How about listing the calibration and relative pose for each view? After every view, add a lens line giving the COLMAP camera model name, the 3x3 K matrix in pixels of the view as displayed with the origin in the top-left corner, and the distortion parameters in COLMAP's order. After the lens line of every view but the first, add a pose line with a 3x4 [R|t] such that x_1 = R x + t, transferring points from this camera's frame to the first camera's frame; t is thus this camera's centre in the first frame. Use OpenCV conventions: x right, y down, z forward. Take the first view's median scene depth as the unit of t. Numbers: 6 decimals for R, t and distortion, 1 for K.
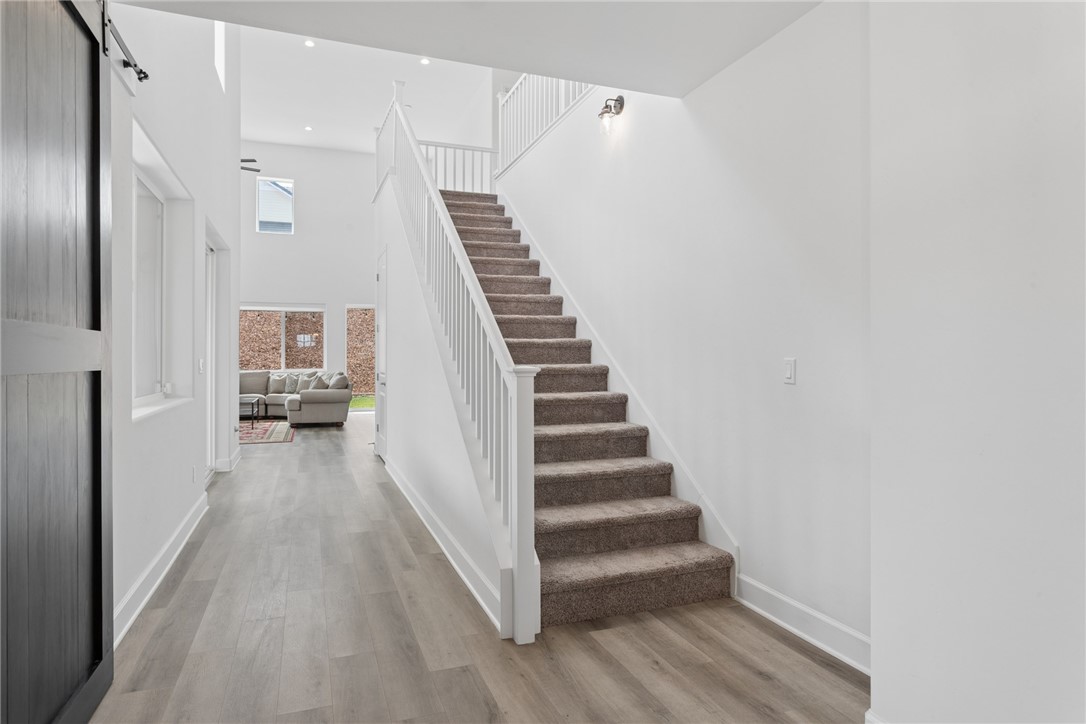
lens RADIAL K [[694.8, 0, 540.6], [0, 694.8, 357.3], [0, 0, 1]] dist [-0.010618, -0.000293]
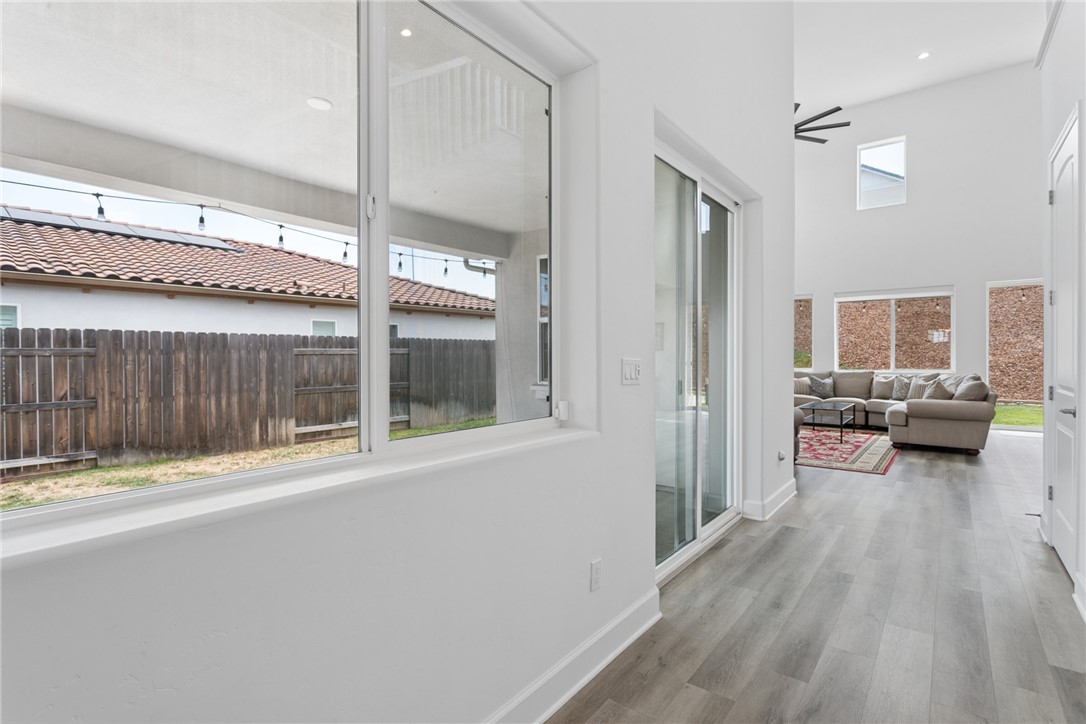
lens RADIAL K [[533.5, 0, 536.1], [0, 533.5, 358.1], [0, 0, 1]] dist [-0.013825, 0.005697]
pose [[0.547571, 0.004155, -0.836749, -0.082910], [0.001347, 0.999982, 0.005847, -0.000425], [0.836758, -0.004329, 0.547555, 0.334486]]
